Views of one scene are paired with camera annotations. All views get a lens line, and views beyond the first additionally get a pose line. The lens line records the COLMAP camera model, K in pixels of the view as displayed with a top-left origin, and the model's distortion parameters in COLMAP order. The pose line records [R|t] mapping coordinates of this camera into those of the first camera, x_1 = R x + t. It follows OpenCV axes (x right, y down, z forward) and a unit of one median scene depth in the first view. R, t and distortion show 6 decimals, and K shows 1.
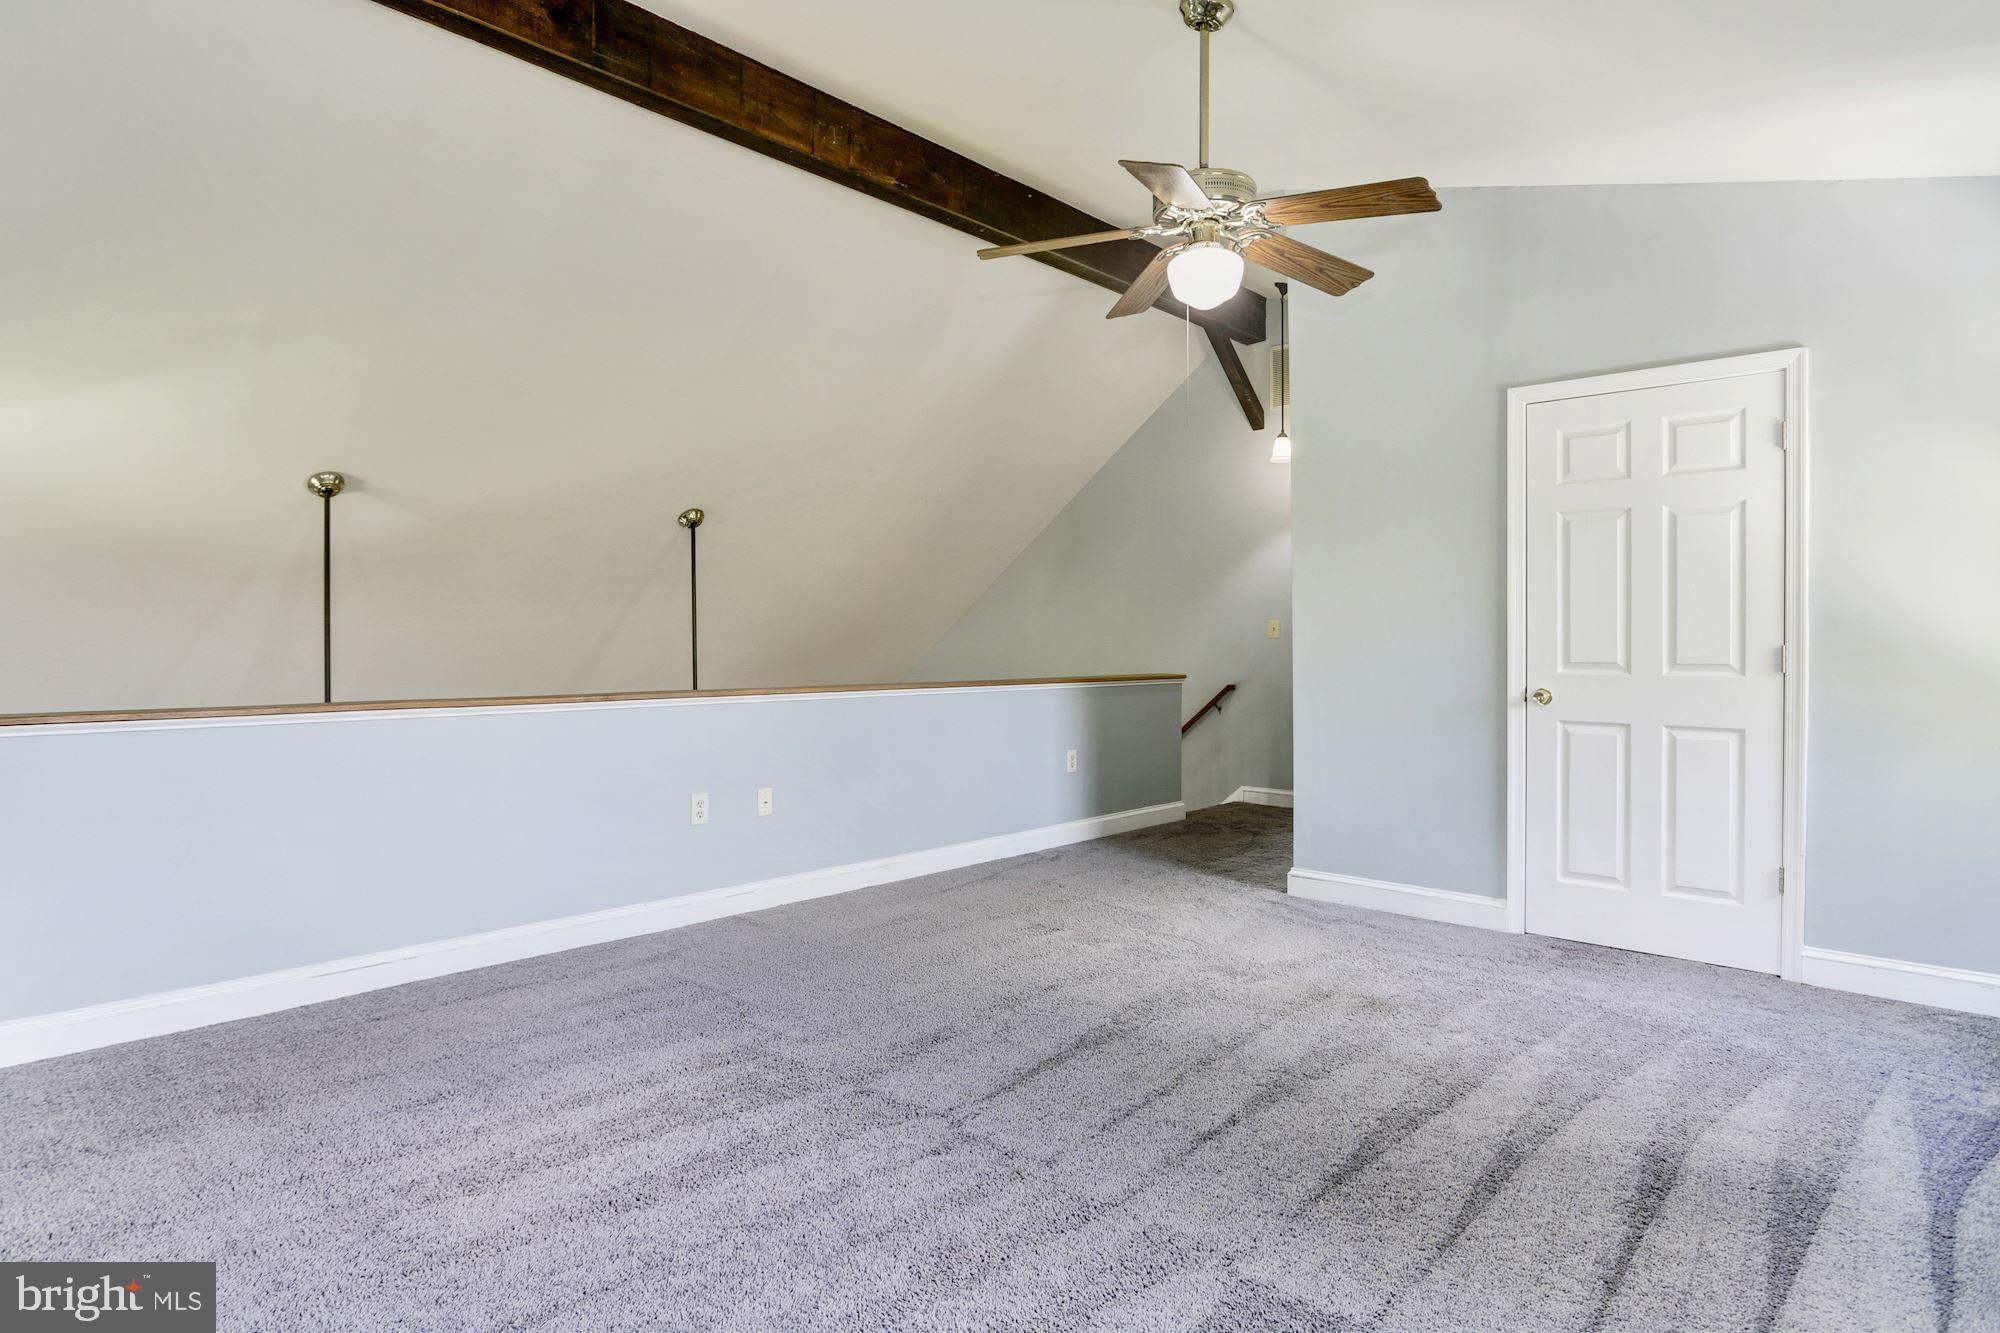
lens RADIAL K [[1073.6, 0, 984.3], [0, 1073.6, 646.0], [0, 0, 1]] dist [-0.031451, 0.004573]
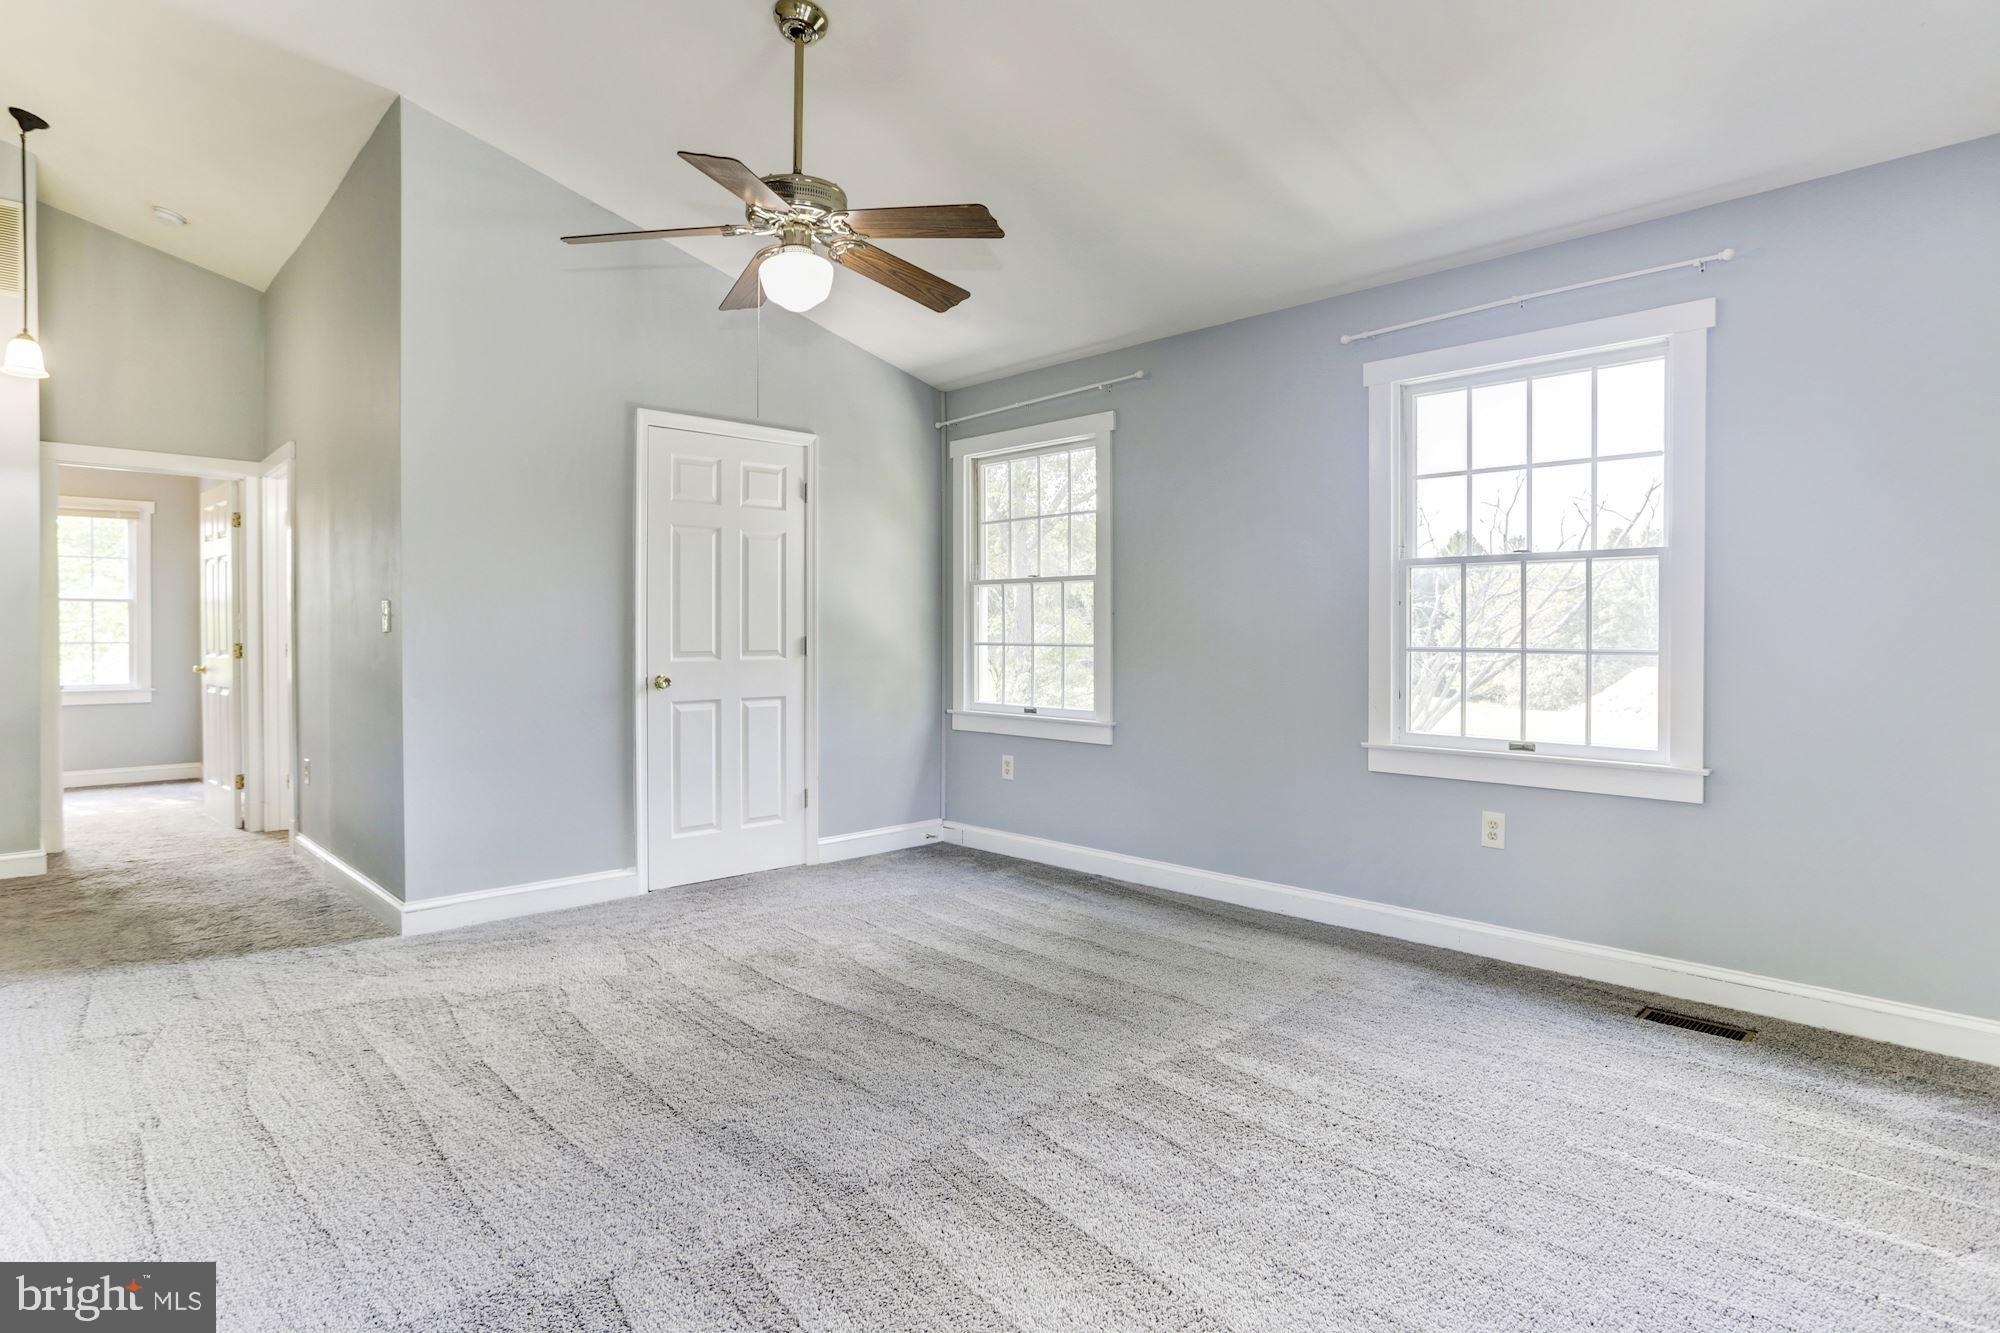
lens RADIAL K [[1077.0, 0, 985.8], [0, 1077.0, 637.3], [0, 0, 1]] dist [-0.040771, 0.026285]
pose [[0.062343, -0.010161, 0.998003, -0.650874], [0.006720, 0.999930, 0.009761, -0.010942], [-0.998032, 0.006098, 0.062407, 0.606596]]
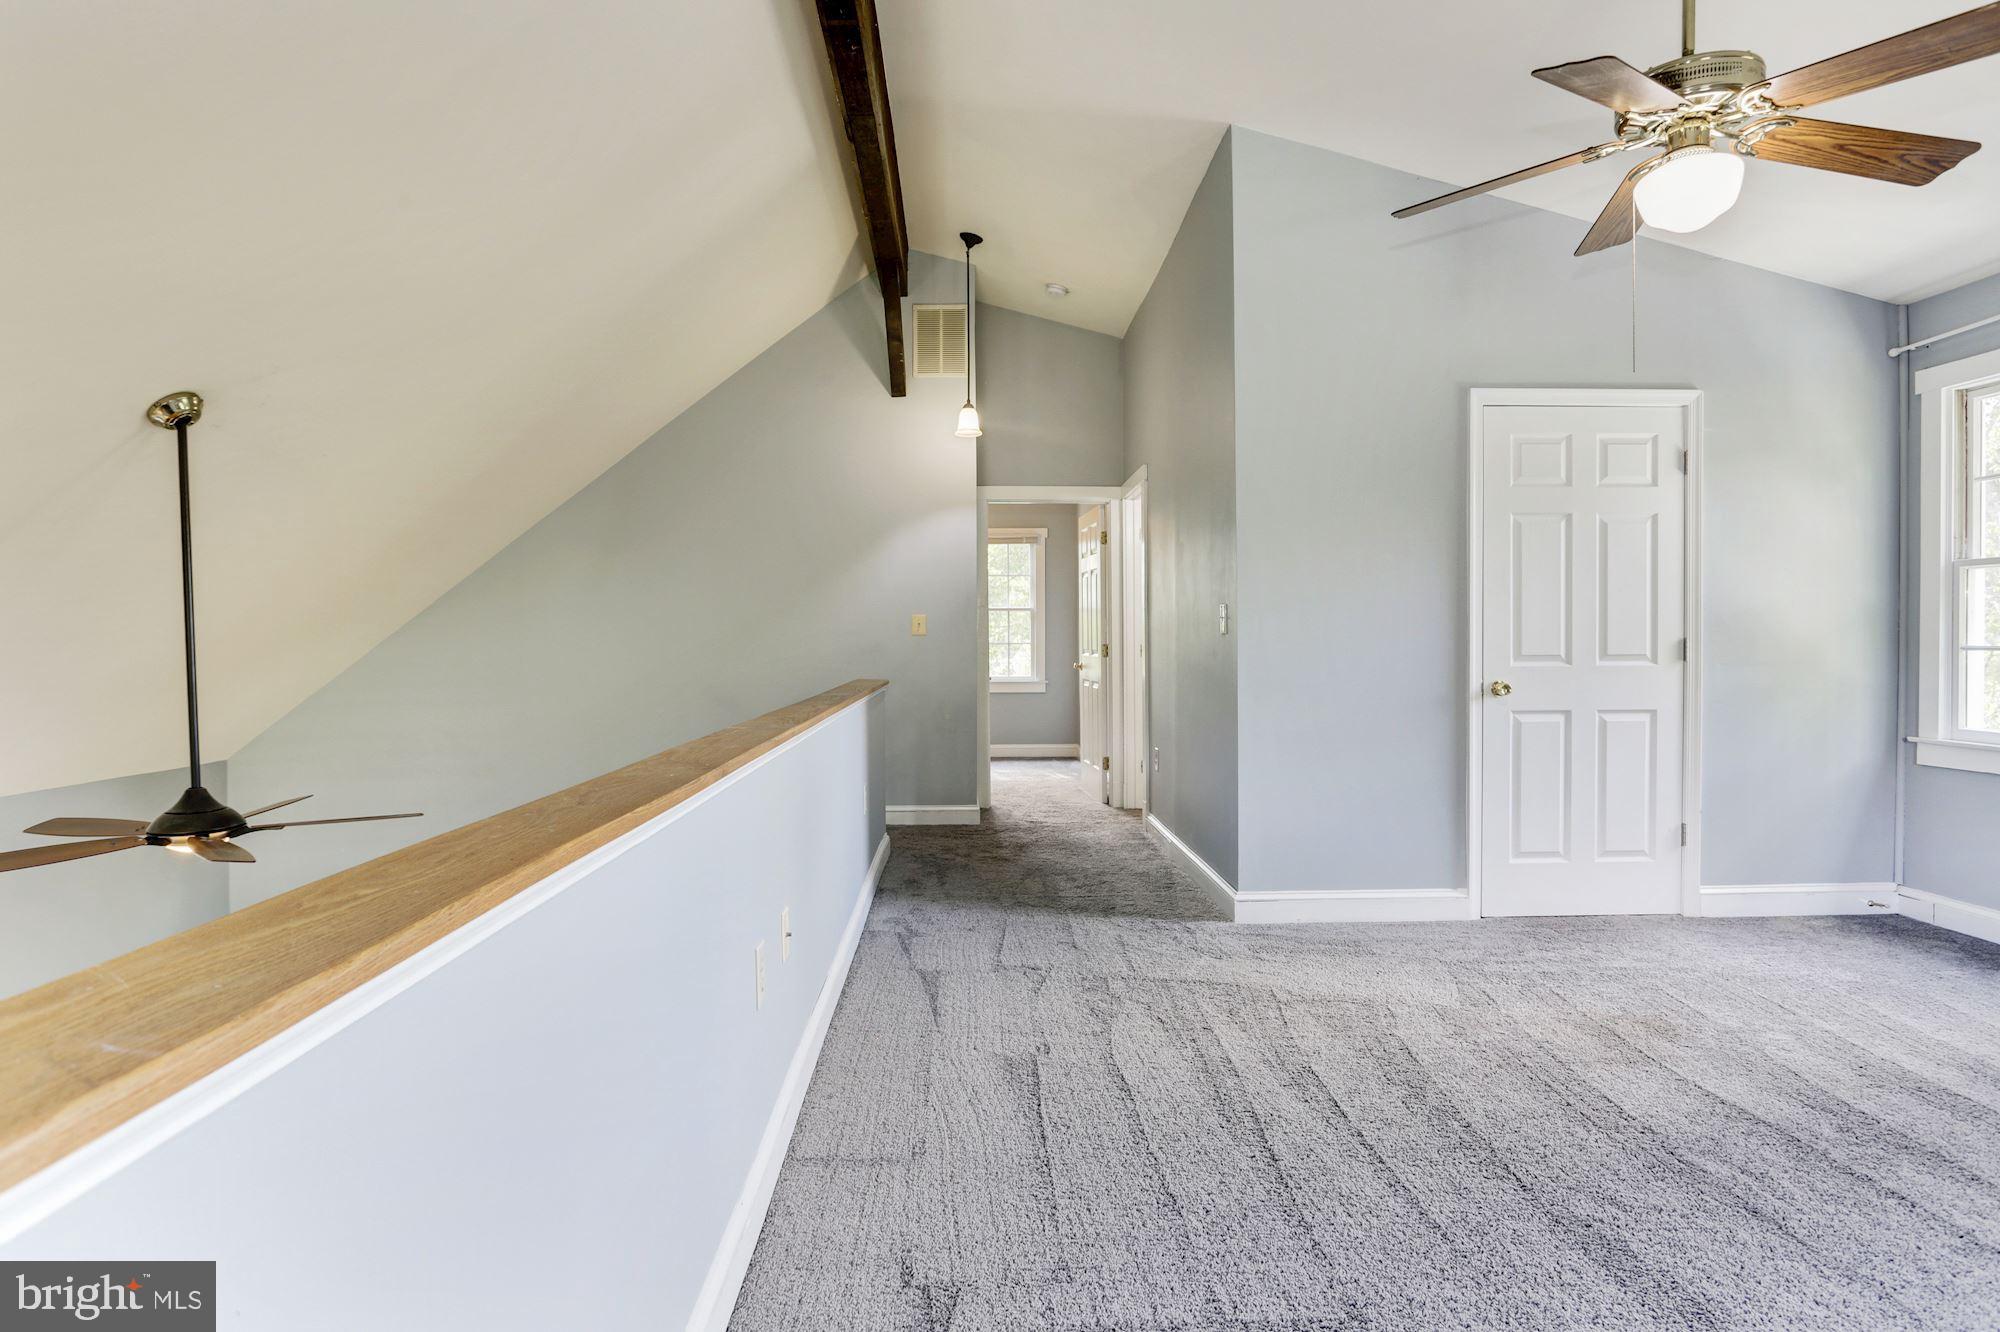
lens RADIAL K [[1073.6, 0, 955.8], [0, 1073.6, 647.5], [0, 0, 1]] dist [-0.031451, 0.004573]
pose [[0.726361, -0.014917, 0.687152, -0.611035], [0.011656, 0.999888, 0.009385, -0.009442], [-0.687215, 0.001192, 0.726453, 0.640833]]
